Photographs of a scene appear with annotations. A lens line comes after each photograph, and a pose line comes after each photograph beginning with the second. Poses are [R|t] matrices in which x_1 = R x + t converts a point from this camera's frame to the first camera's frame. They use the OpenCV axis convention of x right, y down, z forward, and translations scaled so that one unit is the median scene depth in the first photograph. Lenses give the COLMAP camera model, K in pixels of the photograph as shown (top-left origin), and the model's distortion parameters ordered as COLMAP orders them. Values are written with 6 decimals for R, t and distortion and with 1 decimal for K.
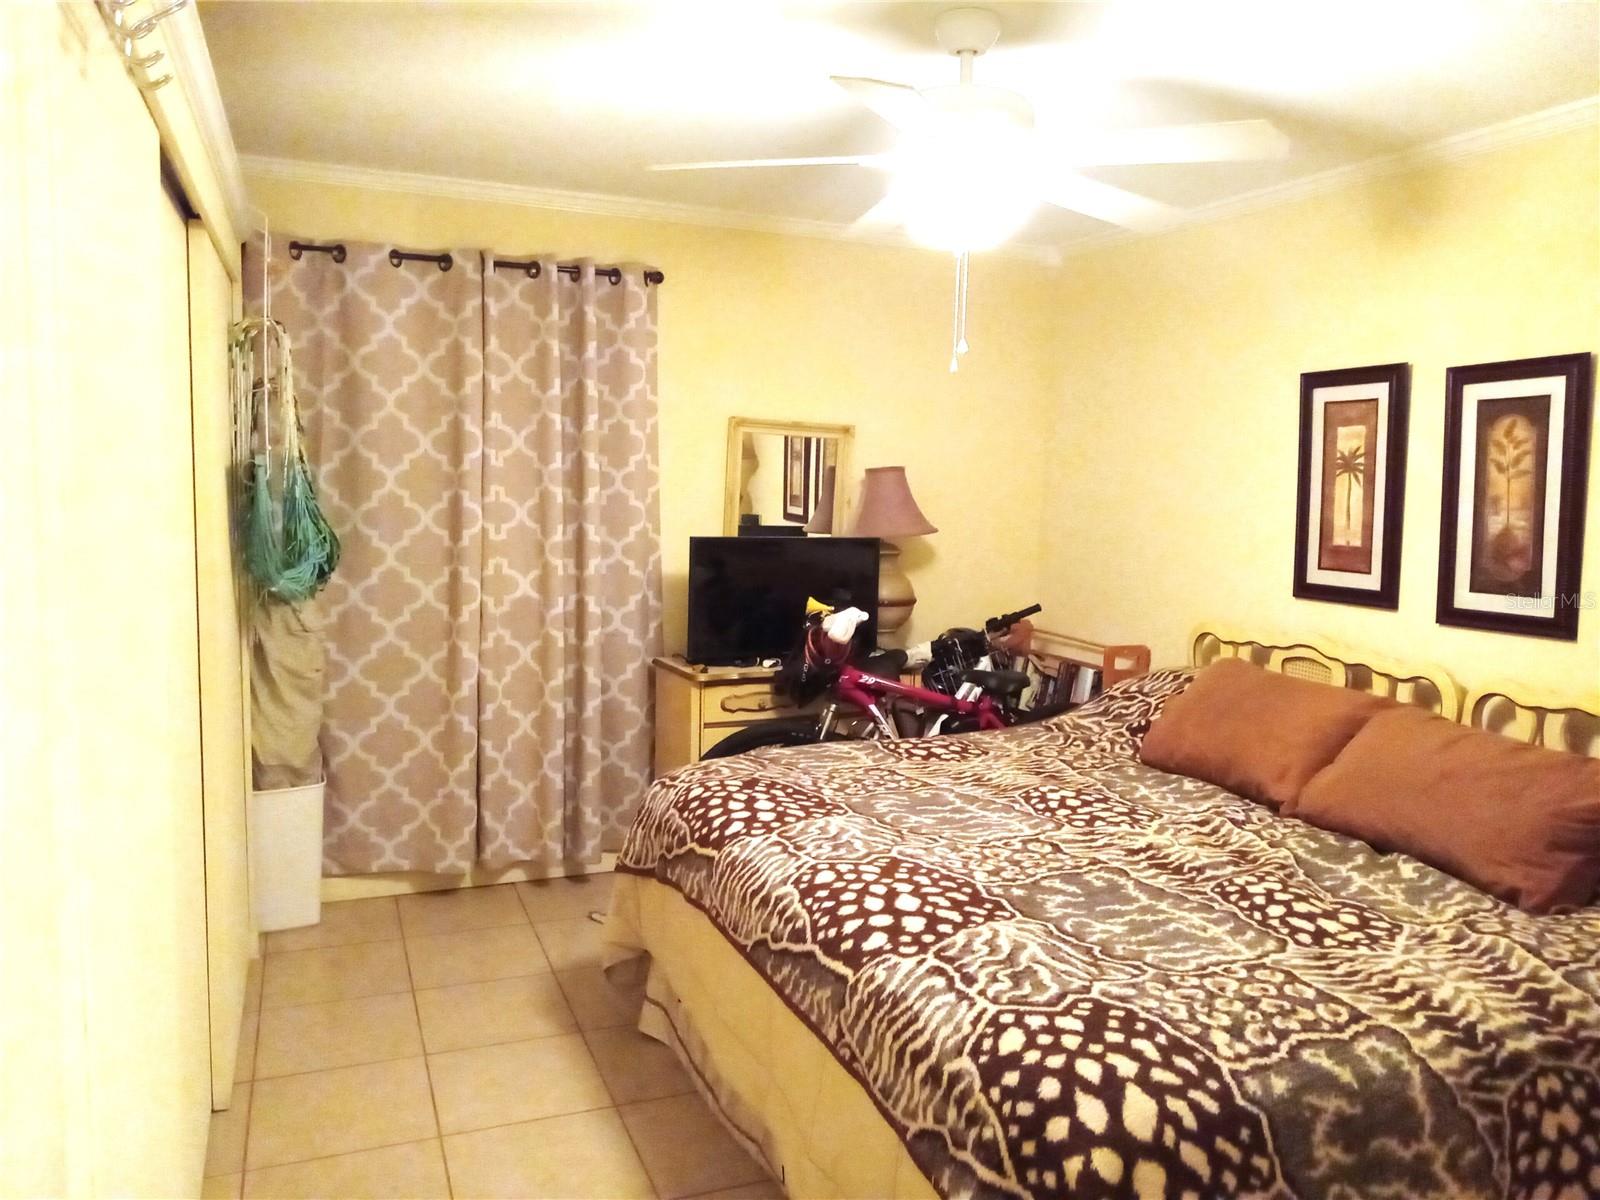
lens RADIAL K [[1195.0, 0, 791.0], [0, 1195.0, 597.3], [0, 0, 1]] dist [0.026914, -0.041084]
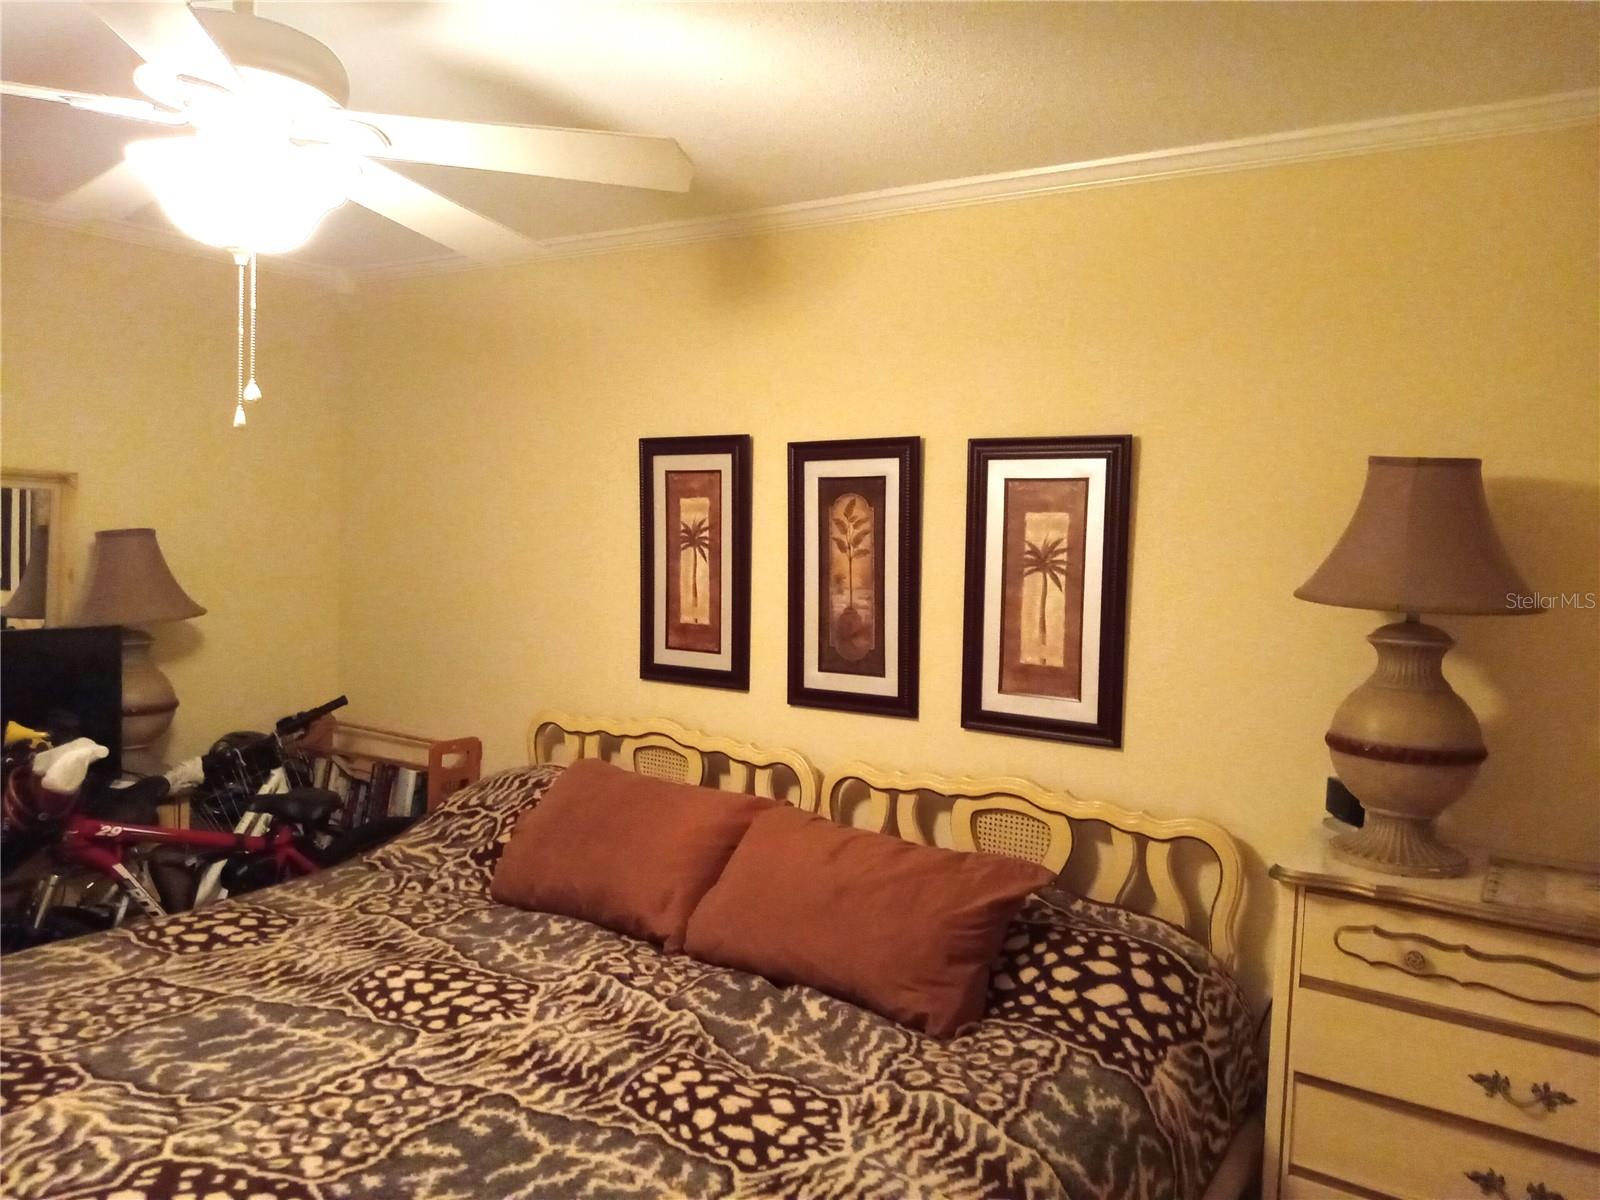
lens RADIAL K [[1195.0, 0, 796.1], [0, 1195.0, 584.1], [0, 0, 1]] dist [0.026914, -0.041084]
pose [[0.831083, -0.025430, 0.555567, 0.012877], [0.047812, 0.998523, -0.025818, -0.054037], [-0.554089, 0.048020, 0.831071, 0.208207]]
